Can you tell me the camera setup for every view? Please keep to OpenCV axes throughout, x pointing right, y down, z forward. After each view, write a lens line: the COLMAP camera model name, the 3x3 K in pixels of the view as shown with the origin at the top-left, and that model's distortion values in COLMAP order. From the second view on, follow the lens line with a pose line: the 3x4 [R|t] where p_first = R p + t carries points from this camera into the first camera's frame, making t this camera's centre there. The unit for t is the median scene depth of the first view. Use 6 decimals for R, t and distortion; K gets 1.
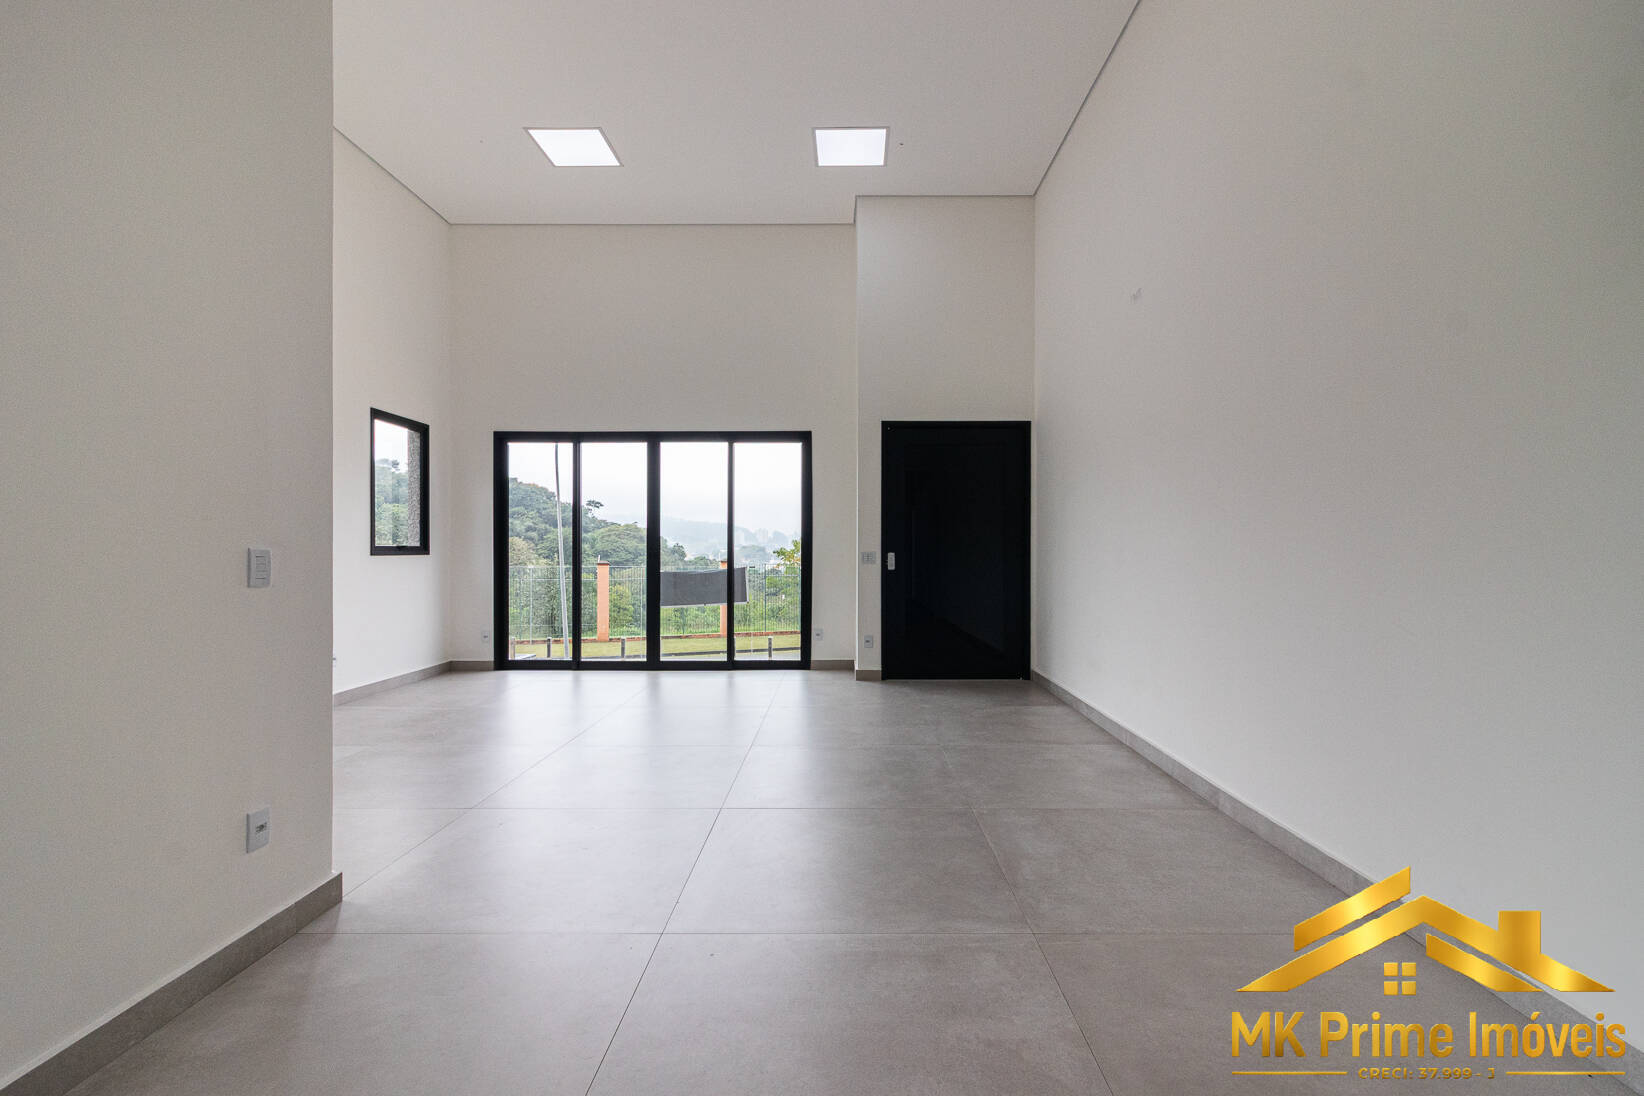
lens RADIAL K [[762.3, 0, 828.2], [0, 762.3, 552.2], [0, 0, 1]] dist [0.001191, 0.000831]
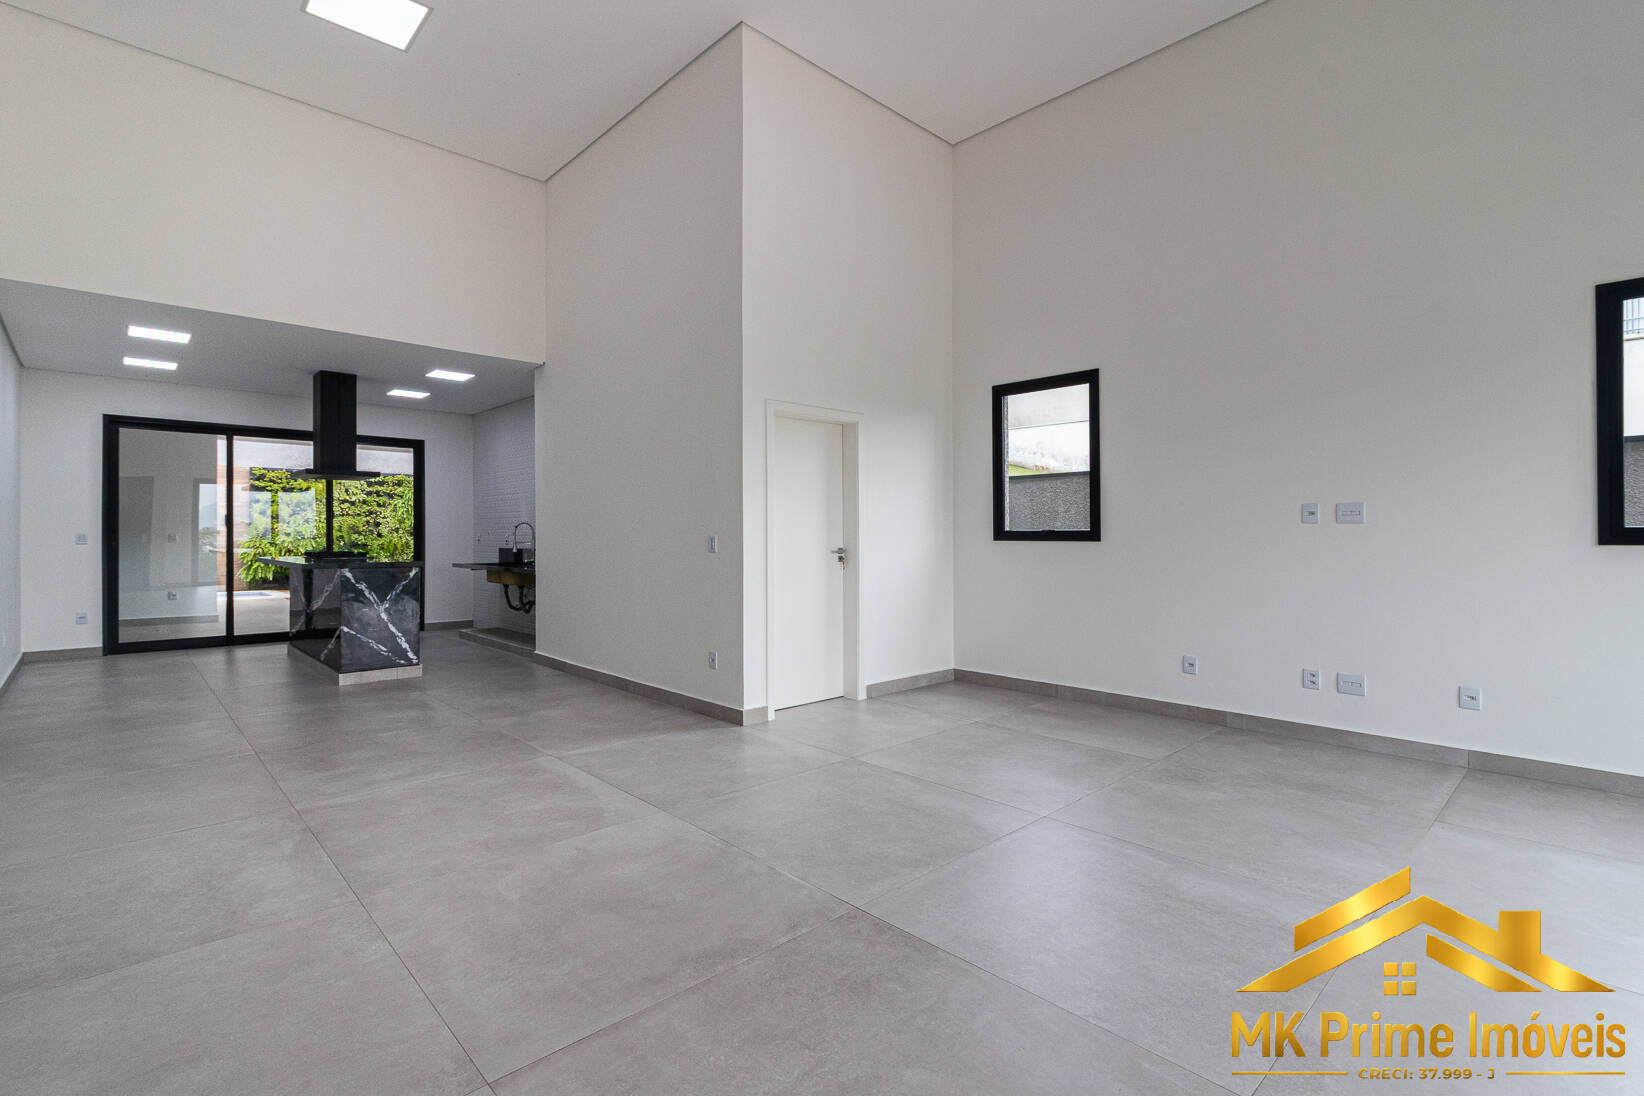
lens RADIAL K [[762.3, 0, 828.2], [0, 762.3, 552.2], [0, 0, 1]] dist [0.001191, 0.000831]
pose [[-0.709022, 0.017954, -0.704957, 0.173807], [-0.000890, 0.999652, 0.026354, -0.003821], [0.705186, 0.019313, -0.708760, 0.841999]]
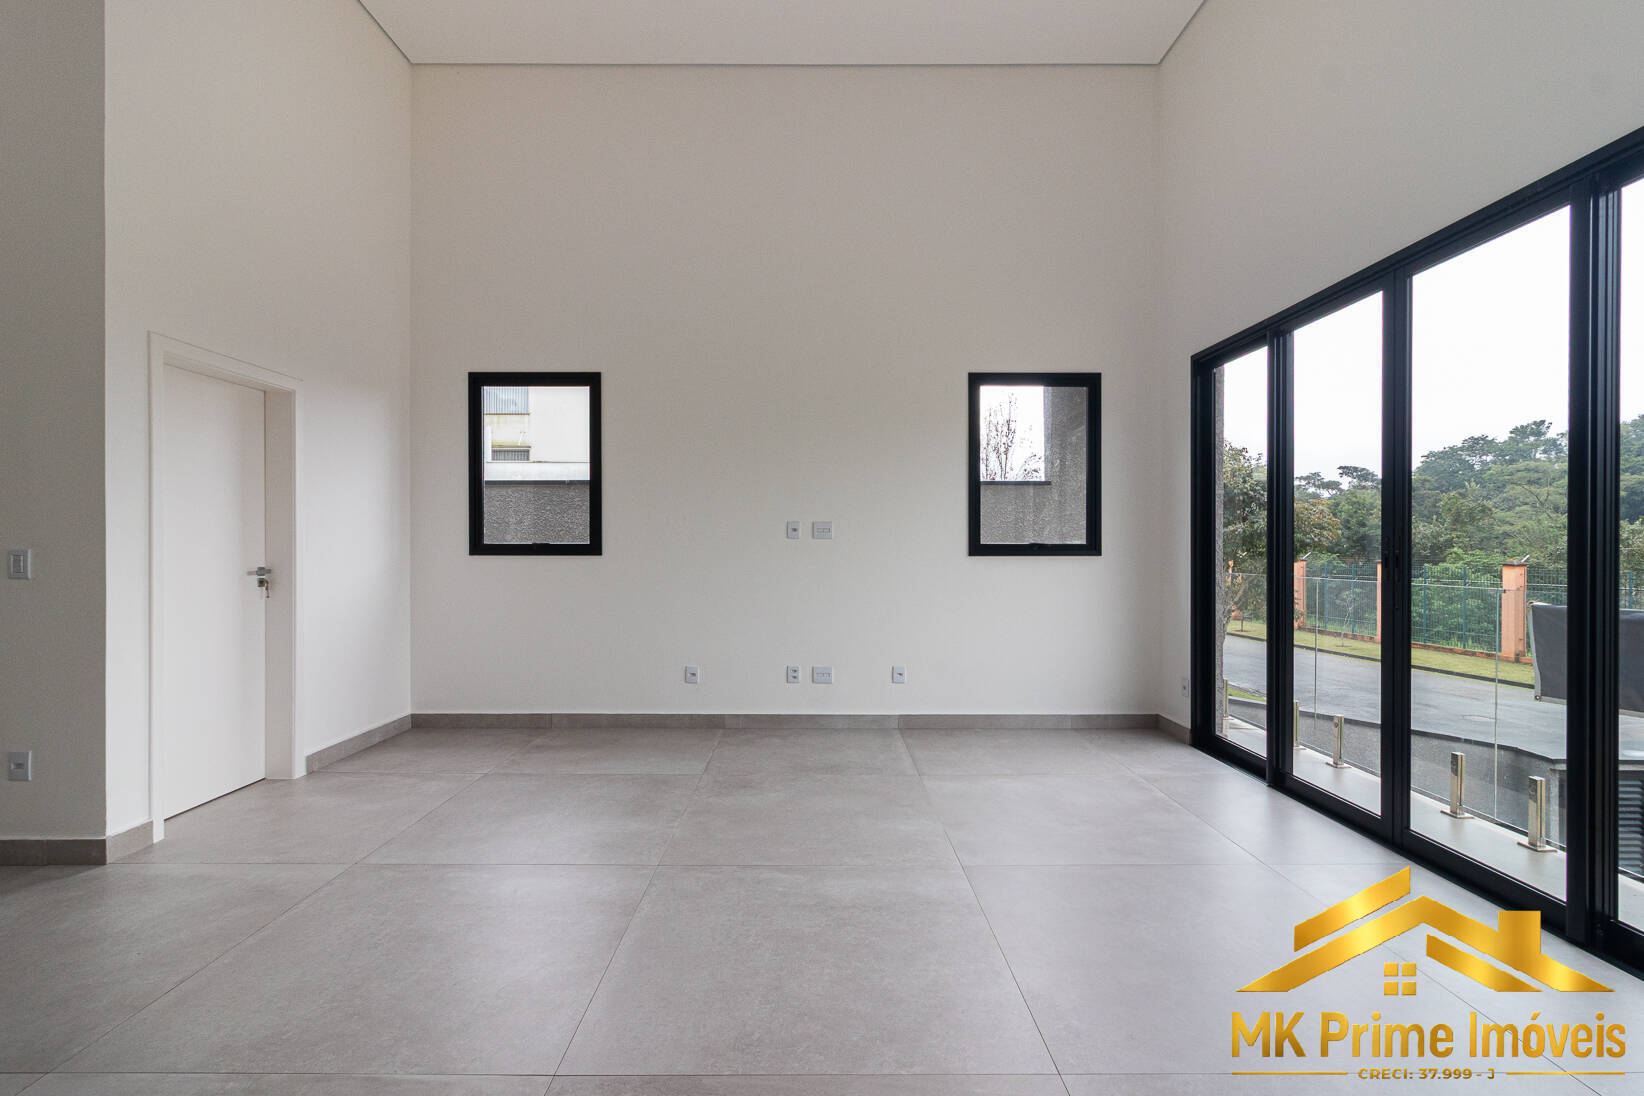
lens RADIAL K [[762.3, 0, 828.2], [0, 762.3, 552.2], [0, 0, 1]] dist [0.001191, 0.000831]
pose [[0.022770, 0.006658, -0.999719, 0.169482], [-0.004146, 0.999970, 0.006566, -0.003264], [0.999732, 0.003996, 0.022797, 0.697643]]
